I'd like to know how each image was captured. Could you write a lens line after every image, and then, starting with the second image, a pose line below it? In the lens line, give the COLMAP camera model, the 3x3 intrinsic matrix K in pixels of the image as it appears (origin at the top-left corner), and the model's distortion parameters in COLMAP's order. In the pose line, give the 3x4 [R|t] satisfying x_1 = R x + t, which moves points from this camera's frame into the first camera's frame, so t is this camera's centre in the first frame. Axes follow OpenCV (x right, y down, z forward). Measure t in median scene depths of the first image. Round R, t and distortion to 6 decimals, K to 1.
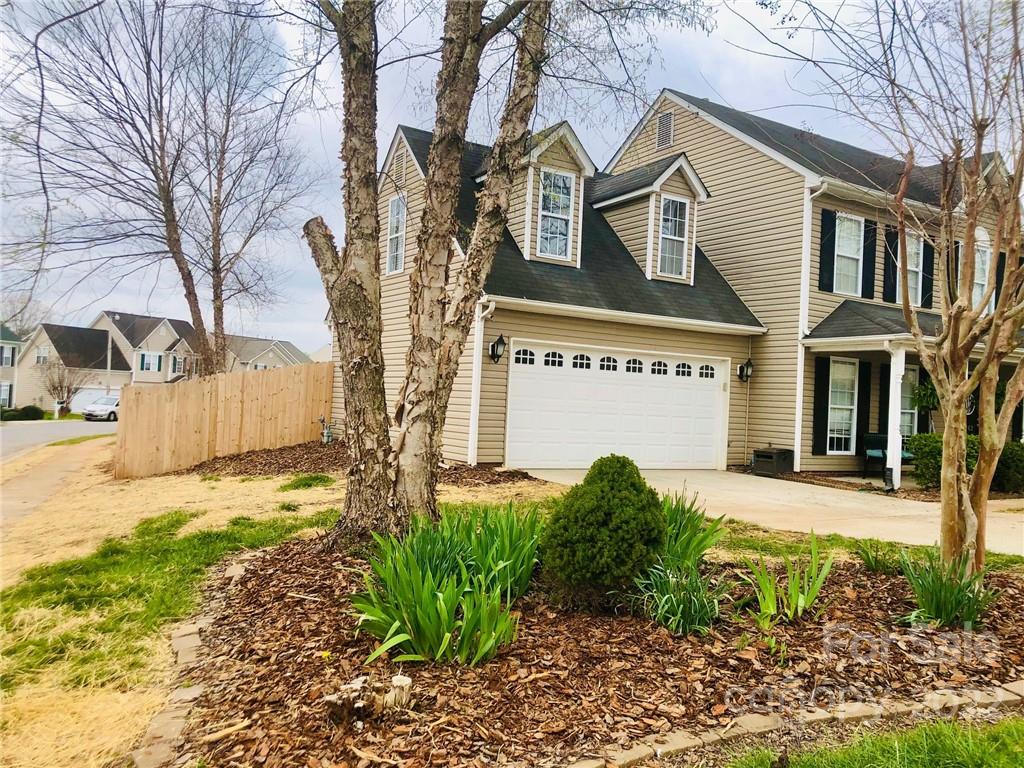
lens RADIAL K [[844.9, 0, 515.6], [0, 844.9, 383.2], [0, 0, 1]] dist [0.040770, -0.034680]
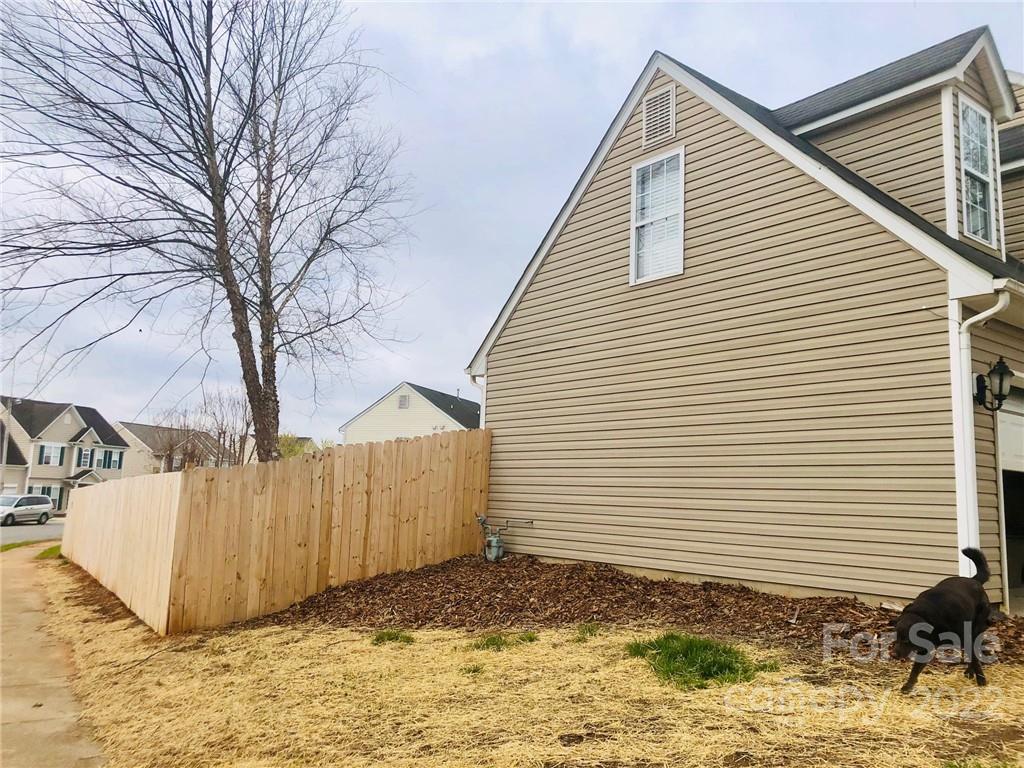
lens RADIAL K [[844.9, 0, 509.3], [0, 844.9, 379.9], [0, 0, 1]] dist [0.040770, -0.034680]
pose [[0.993430, 0.002284, 0.114417, -0.229872], [0.010769, 0.993499, -0.113334, 0.008925], [-0.113932, 0.113821, 0.986947, 0.296348]]
